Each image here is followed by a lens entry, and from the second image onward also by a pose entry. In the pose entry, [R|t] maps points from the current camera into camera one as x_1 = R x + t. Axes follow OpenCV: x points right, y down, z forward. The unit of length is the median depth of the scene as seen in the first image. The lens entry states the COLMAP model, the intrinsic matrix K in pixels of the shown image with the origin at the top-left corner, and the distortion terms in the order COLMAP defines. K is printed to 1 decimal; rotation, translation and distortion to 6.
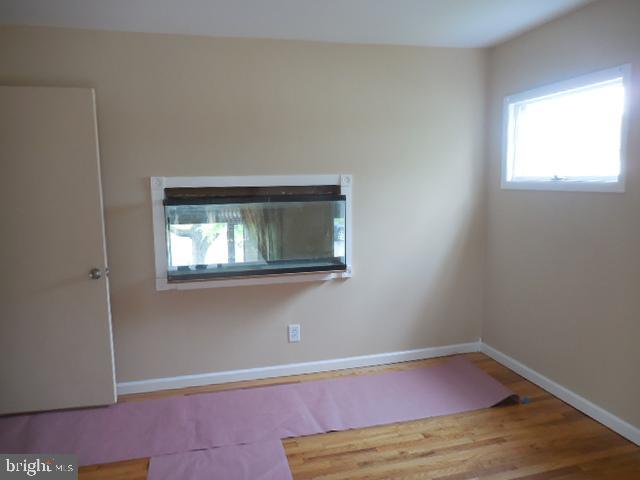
lens RADIAL K [[474.8, 0, 319.6], [0, 474.8, 250.3], [0, 0, 1]] dist [0.001301, 0.001751]
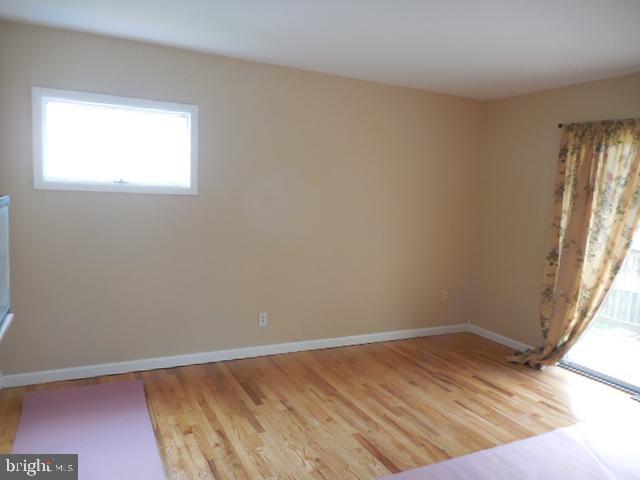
lens RADIAL K [[475.4, 0, 317.6], [0, 475.4, 238.1], [0, 0, 1]] dist [-0.002161, 0.006636]
pose [[-0.199788, -0.080186, 0.976553, -0.693247], [0.112059, 0.988237, 0.104071, -0.083118], [-0.973410, 0.130224, -0.188452, 0.765367]]
